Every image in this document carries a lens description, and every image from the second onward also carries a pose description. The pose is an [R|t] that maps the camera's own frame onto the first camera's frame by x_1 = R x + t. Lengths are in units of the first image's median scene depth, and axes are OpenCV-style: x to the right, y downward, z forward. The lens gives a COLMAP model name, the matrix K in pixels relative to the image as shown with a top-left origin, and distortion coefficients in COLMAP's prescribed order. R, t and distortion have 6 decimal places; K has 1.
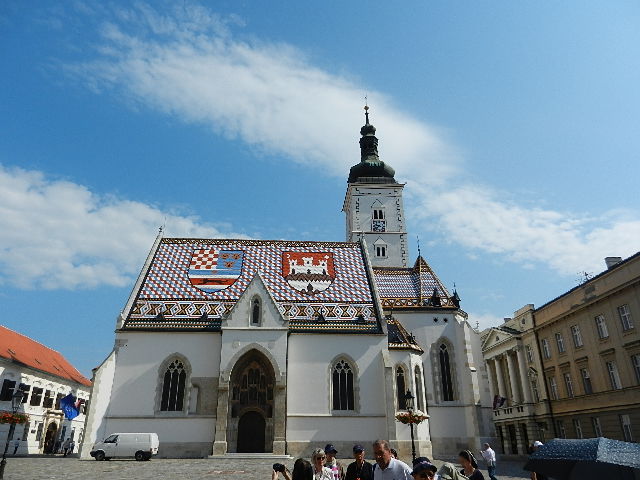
lens RADIAL K [[484.5, 0, 319.4], [0, 484.5, 229.5], [0, 0, 1]] dist [0.000389, -0.001676]
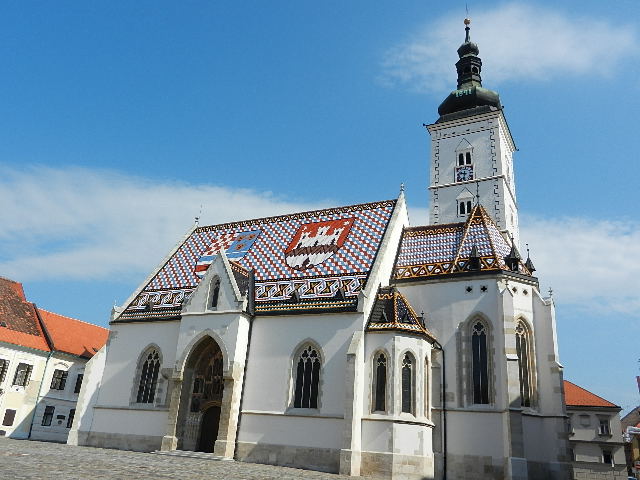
lens RADIAL K [[549.1, 0, 320.0], [0, 549.1, 240.0], [0, 0, 1]] dist [0.006997, 0.003196]
pose [[0.849473, -0.124813, -0.512657, 0.526867], [0.139878, 0.990125, -0.009281, 0.103944], [0.508753, -0.063825, 0.858543, 0.240081]]
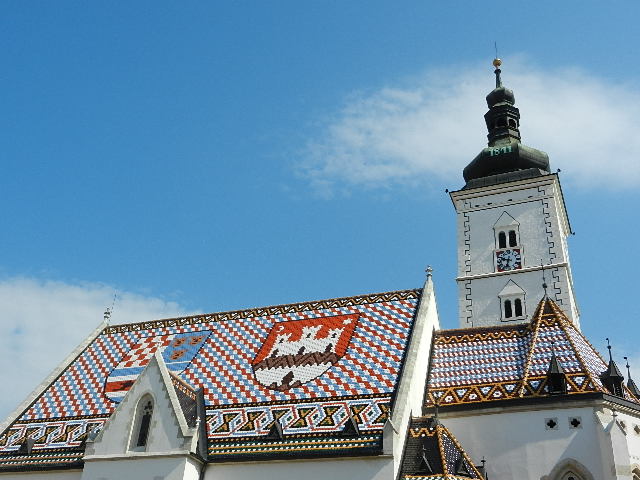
lens RADIAL K [[748.3, 0, 320.0], [0, 748.3, 240.0], [0, 0, 1]] dist [0.002648, 0.020463]
pose [[0.898314, -0.175774, -0.402661, 0.397741], [0.113439, 0.978201, -0.173938, 0.129985], [0.424457, 0.110573, 0.898671, 0.299185]]
